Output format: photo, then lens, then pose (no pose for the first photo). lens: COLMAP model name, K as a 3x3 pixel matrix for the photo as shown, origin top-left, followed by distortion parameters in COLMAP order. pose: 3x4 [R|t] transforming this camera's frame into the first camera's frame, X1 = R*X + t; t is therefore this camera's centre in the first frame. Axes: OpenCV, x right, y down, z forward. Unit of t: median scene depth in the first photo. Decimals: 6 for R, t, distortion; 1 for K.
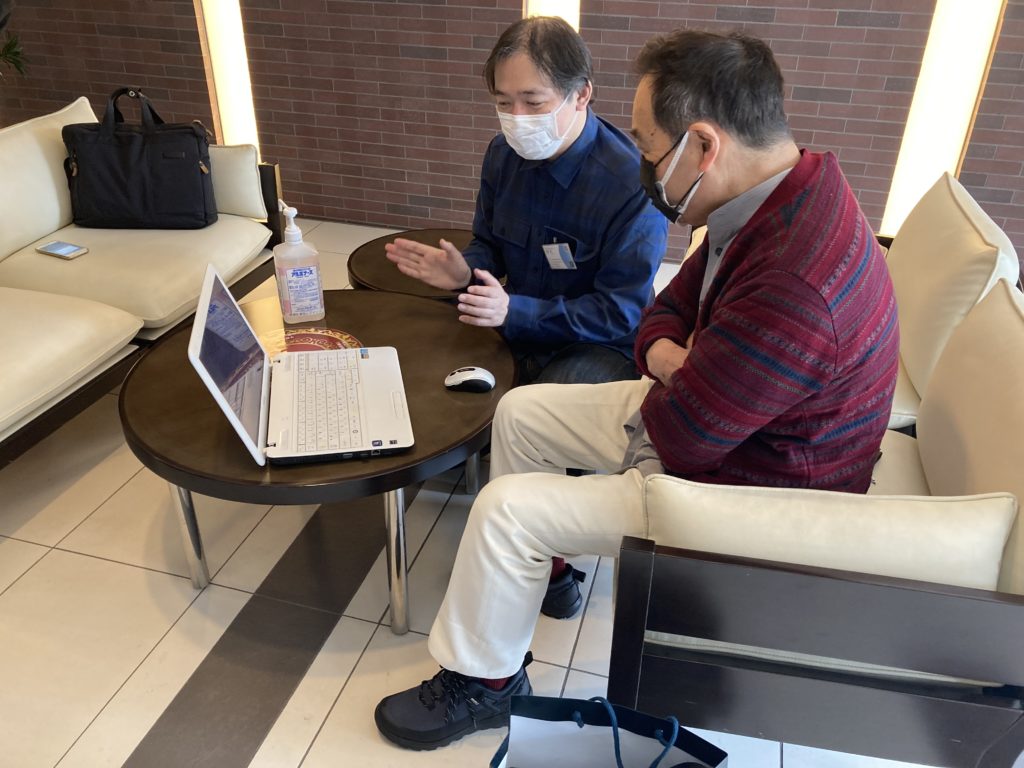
lens RADIAL K [[838.2, 0, 512.0], [0, 838.2, 384.0], [0, 0, 1]] dist [0.007375, 0.004548]
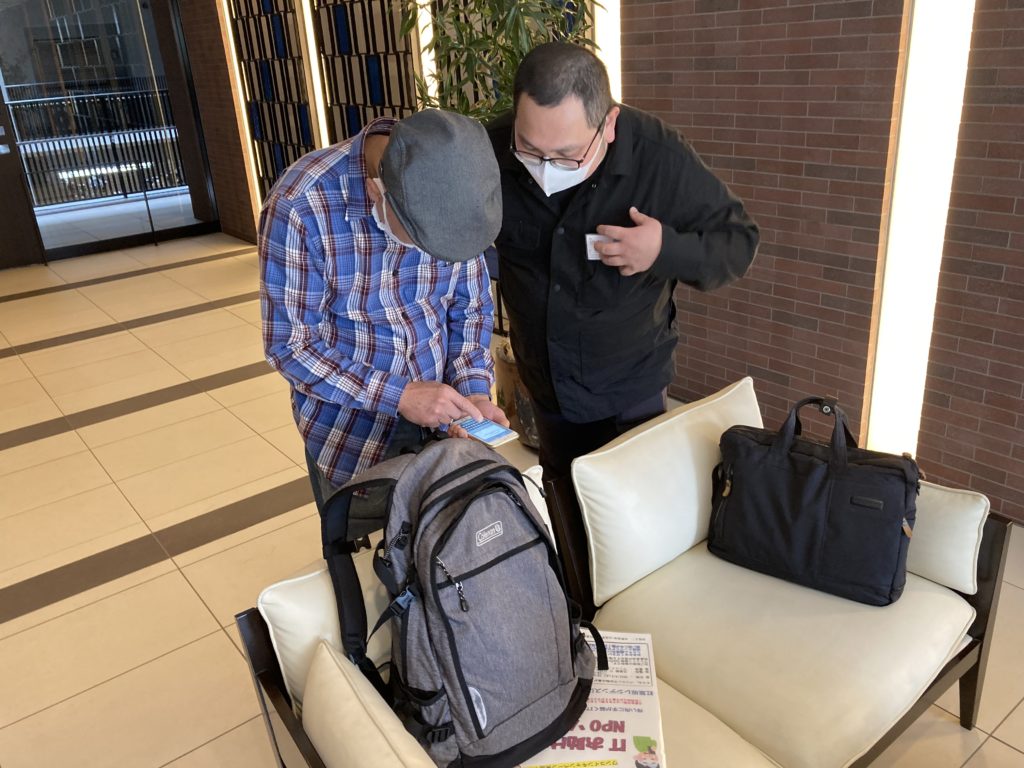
lens RADIAL K [[838.2, 0, 512.0], [0, 838.2, 384.0], [0, 0, 1]] dist [0.007375, 0.004548]
pose [[0.806321, 0.163894, -0.568317, -0.256859], [-0.236297, 0.970095, -0.055495, -0.256244], [0.542227, 0.179038, 0.820936, 0.246913]]
